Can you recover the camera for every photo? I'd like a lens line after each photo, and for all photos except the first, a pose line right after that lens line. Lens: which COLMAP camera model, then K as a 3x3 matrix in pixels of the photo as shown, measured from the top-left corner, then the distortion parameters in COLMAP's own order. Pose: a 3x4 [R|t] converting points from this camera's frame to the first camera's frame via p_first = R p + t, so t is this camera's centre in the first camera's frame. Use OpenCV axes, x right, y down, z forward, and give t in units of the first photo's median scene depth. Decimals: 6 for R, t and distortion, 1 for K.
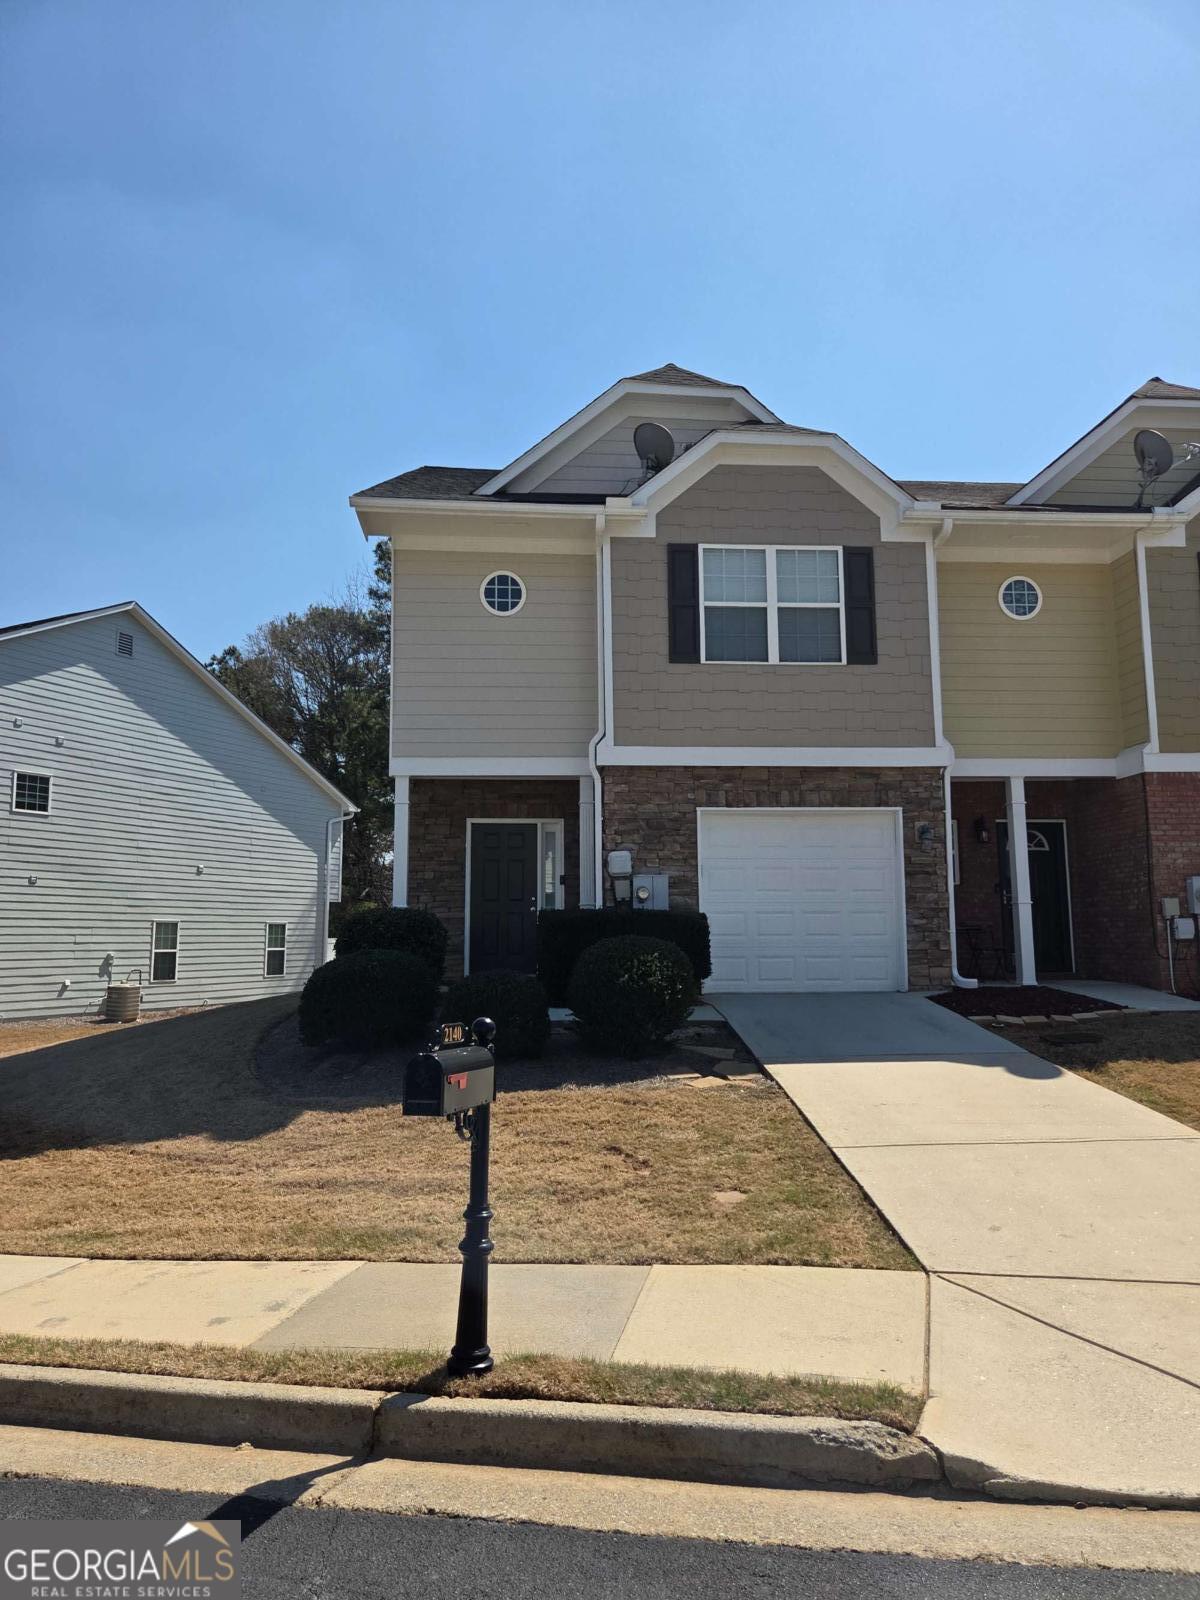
lens RADIAL K [[1085.3, 0, 600.0], [0, 1085.3, 800.0], [0, 0, 1]] dist [0.071130, -0.071648]
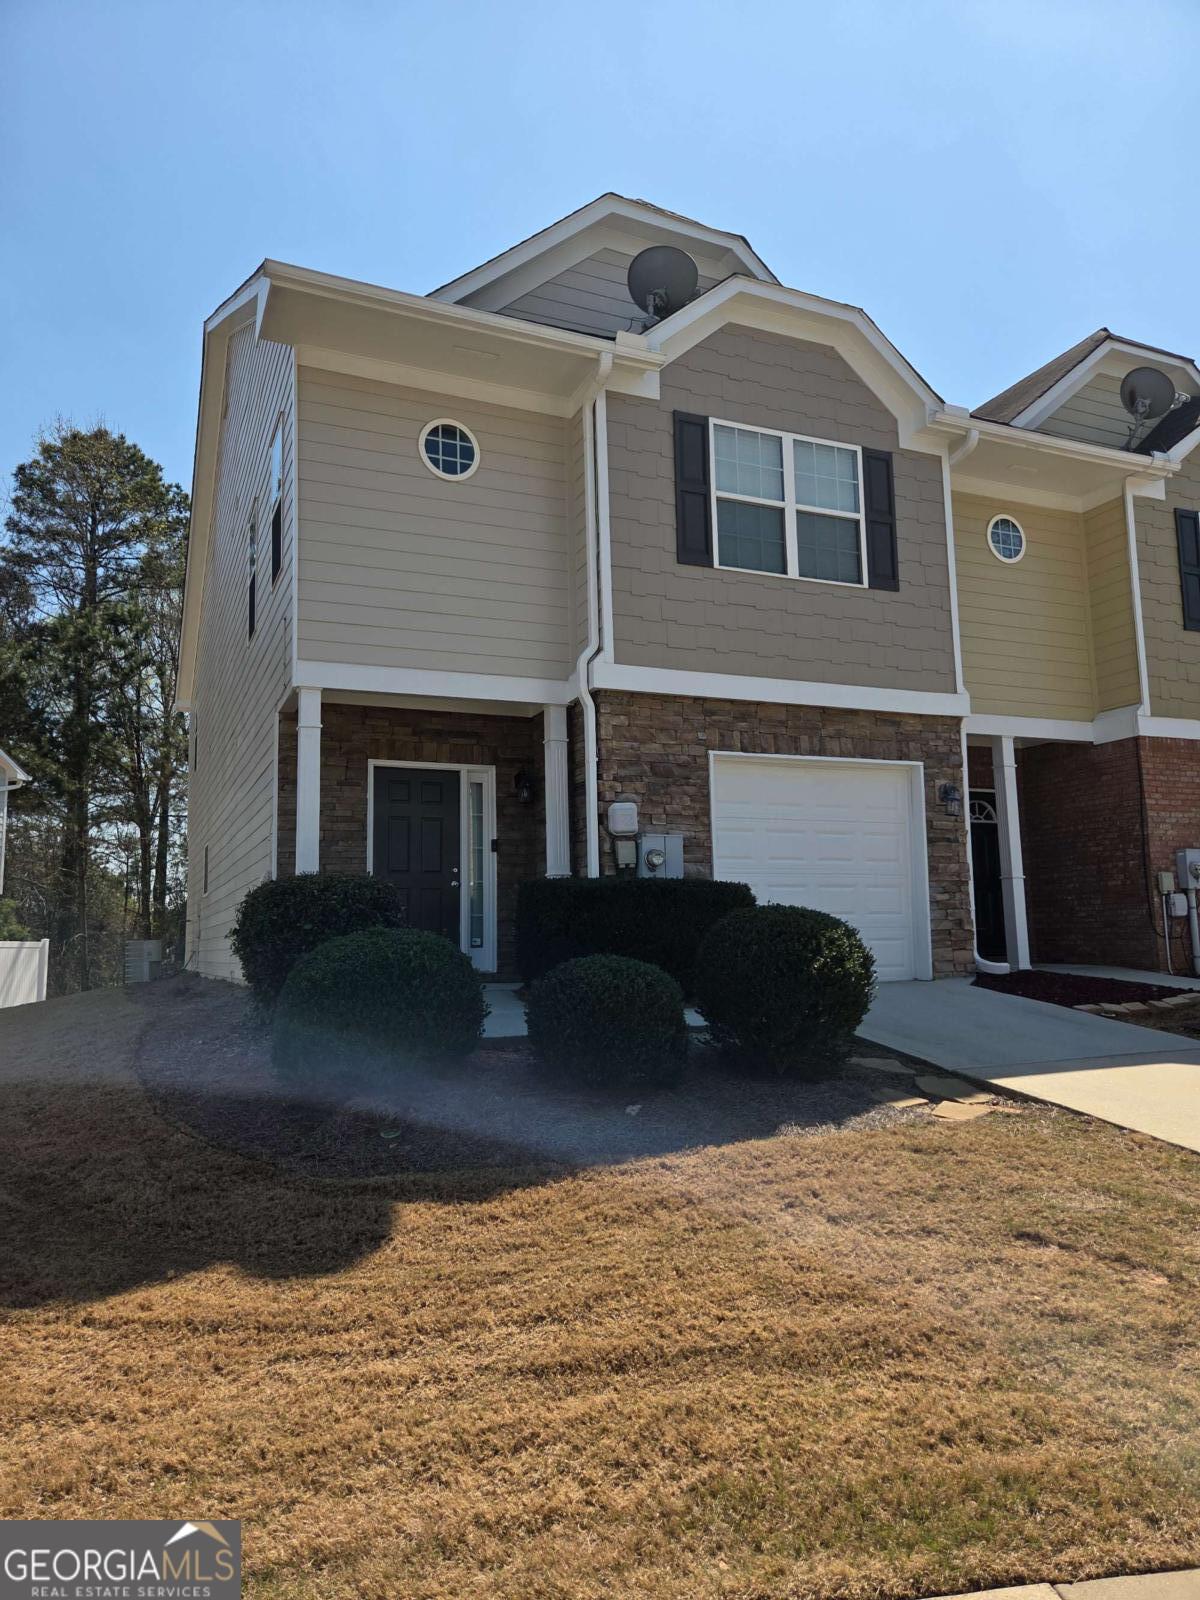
lens RADIAL K [[1085.3, 0, 600.0], [0, 1085.3, 800.0], [0, 0, 1]] dist [0.071130, -0.071648]
pose [[0.943813, 0.030684, 0.329053, -0.236616], [-0.029443, 0.999528, -0.008754, 0.050641], [-0.329166, -0.001426, 0.944271, 0.282399]]
